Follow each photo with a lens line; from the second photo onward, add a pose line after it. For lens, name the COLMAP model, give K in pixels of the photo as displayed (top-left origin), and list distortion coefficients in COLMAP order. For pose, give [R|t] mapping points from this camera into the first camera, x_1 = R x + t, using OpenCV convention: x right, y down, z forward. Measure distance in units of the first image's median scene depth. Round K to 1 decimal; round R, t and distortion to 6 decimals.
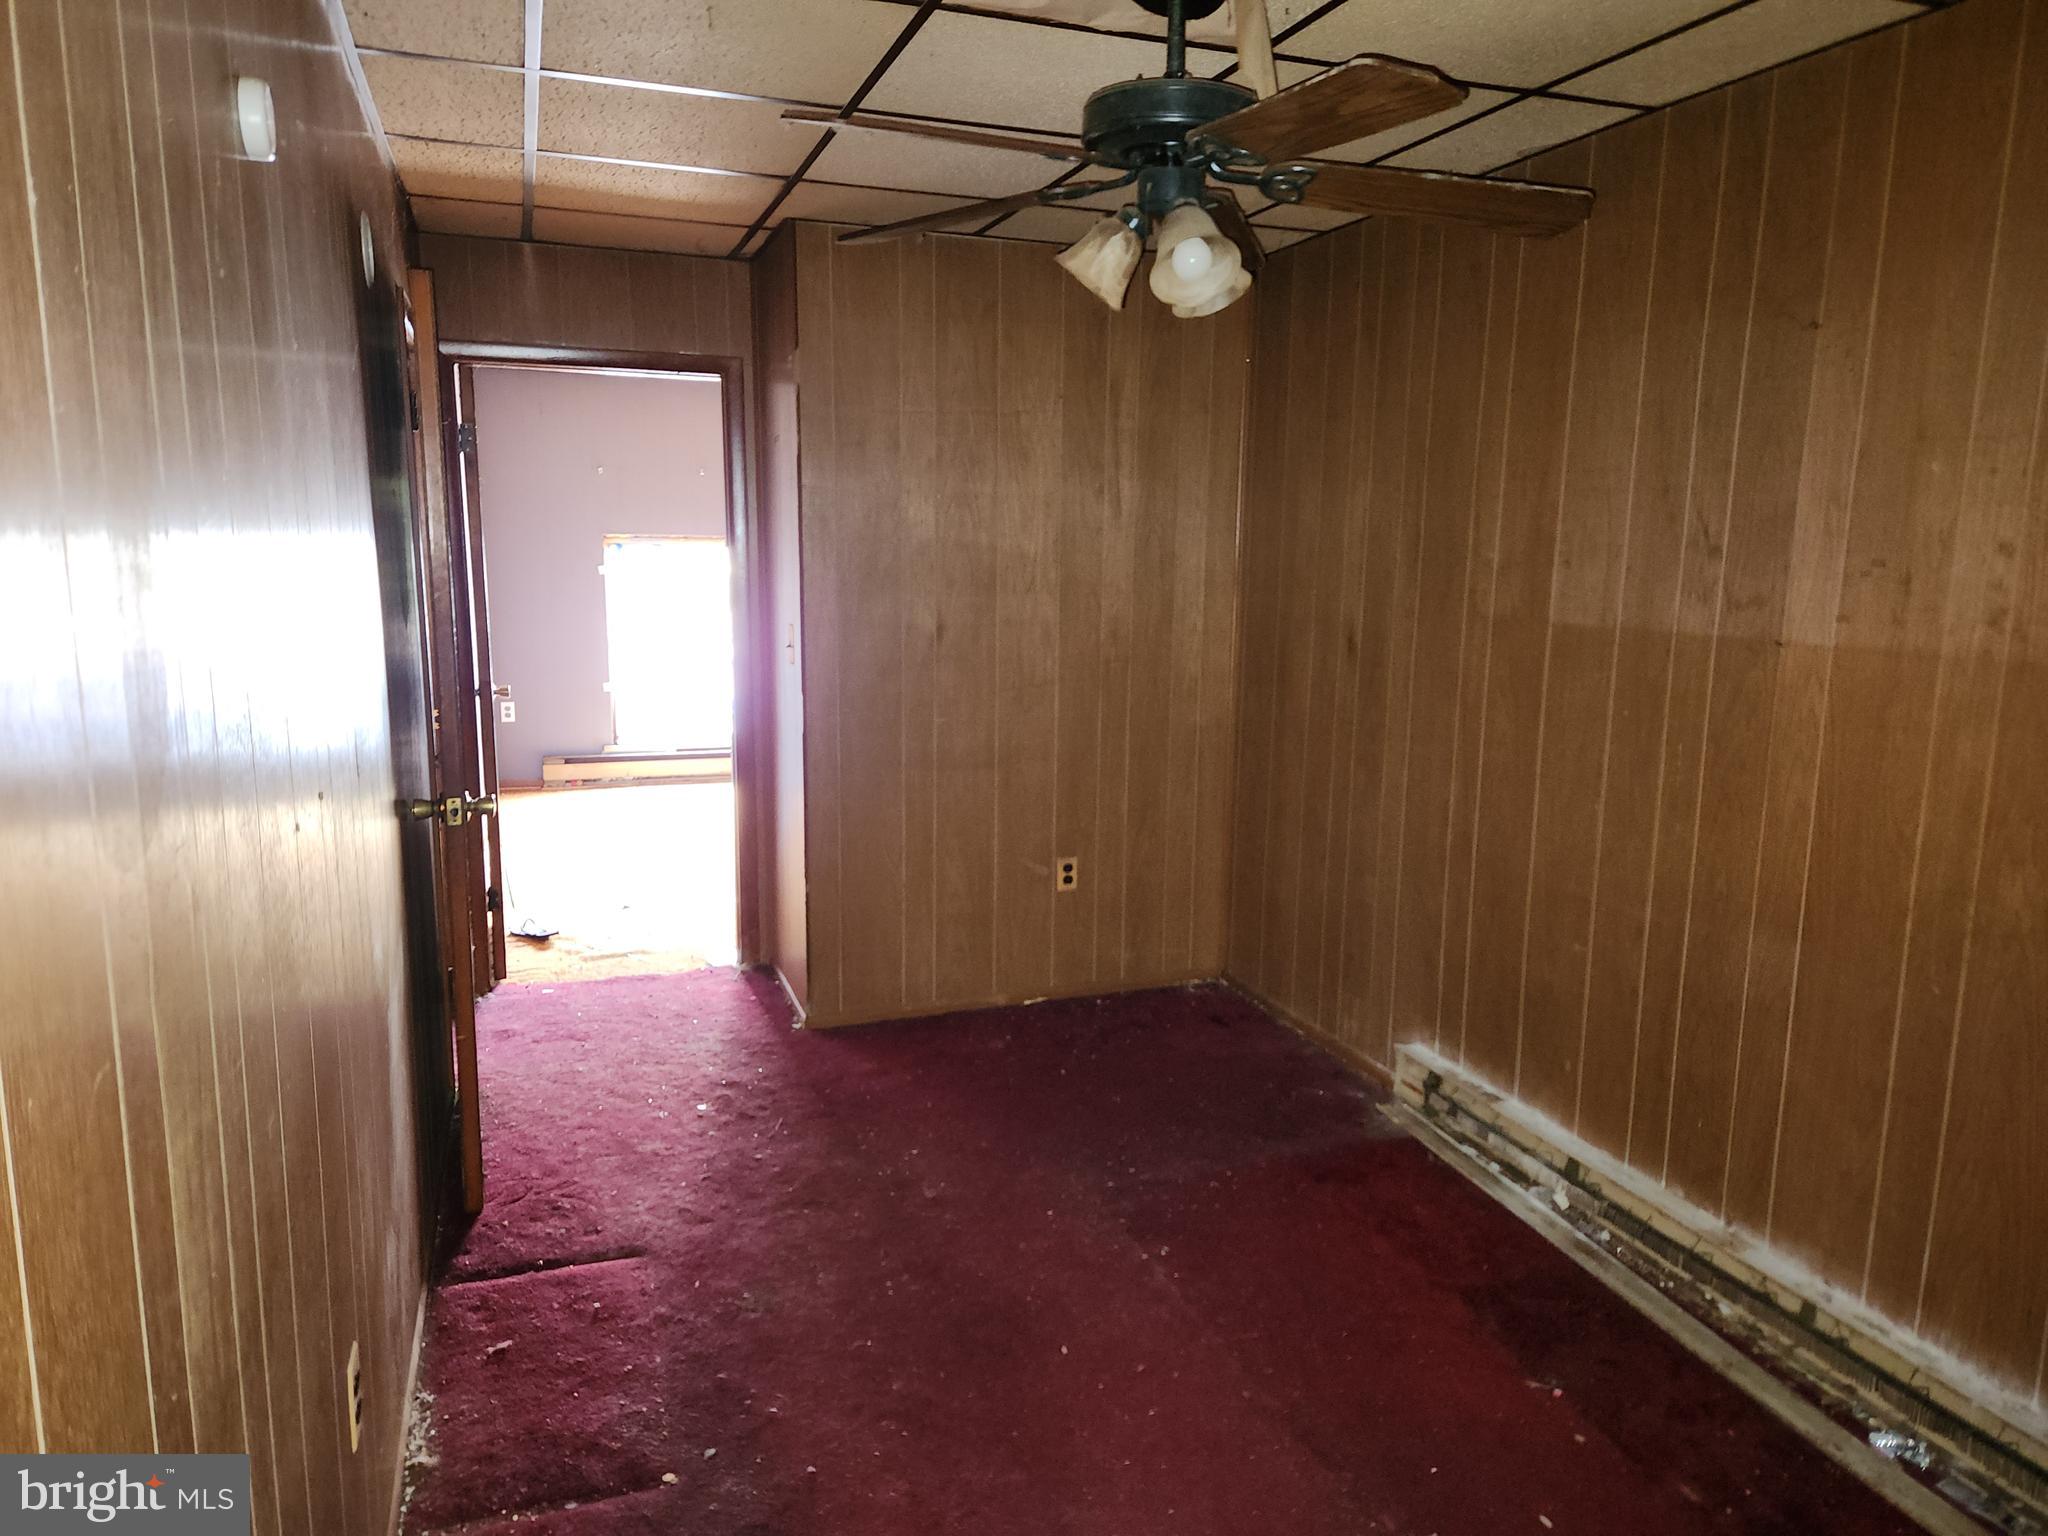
lens RADIAL K [[1381.3, 0, 1026.9], [0, 1381.3, 766.2], [0, 0, 1]] dist [0.035694, 0.001293]
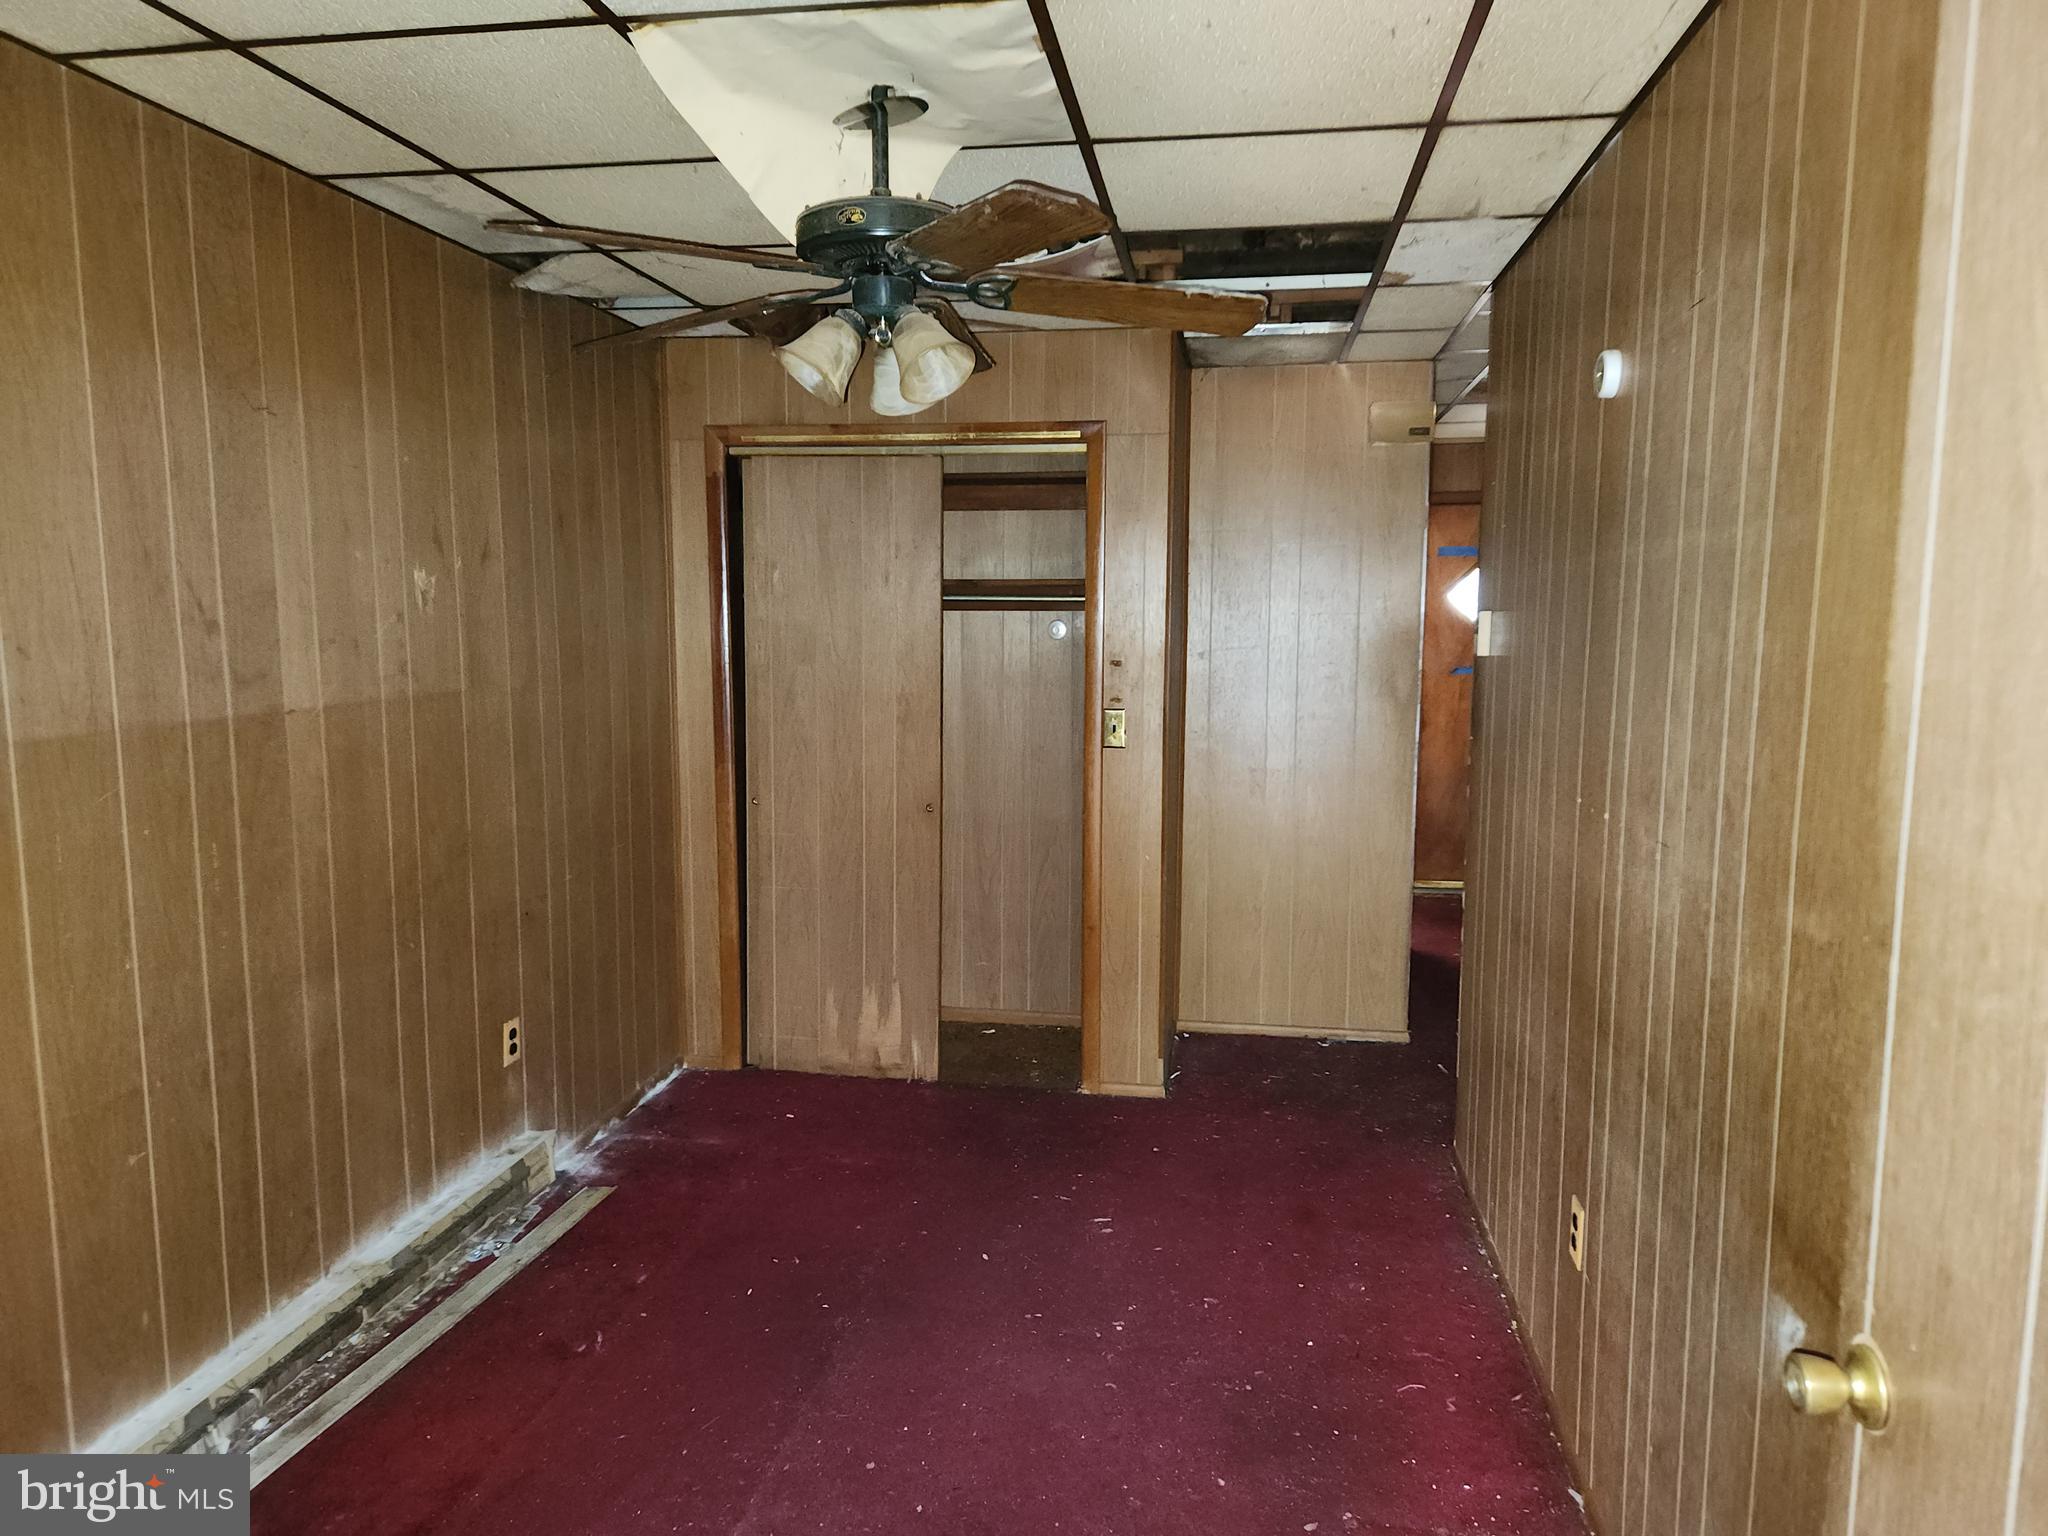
lens RADIAL K [[1381.3, 0, 1026.2], [0, 1381.3, 772.4], [0, 0, 1]] dist [0.035694, 0.001293]
pose [[-0.874829, -0.076474, 0.478357, -0.417378], [0.064350, 0.960365, 0.271217, -0.276349], [-0.480138, 0.268051, -0.835234, 1.533565]]
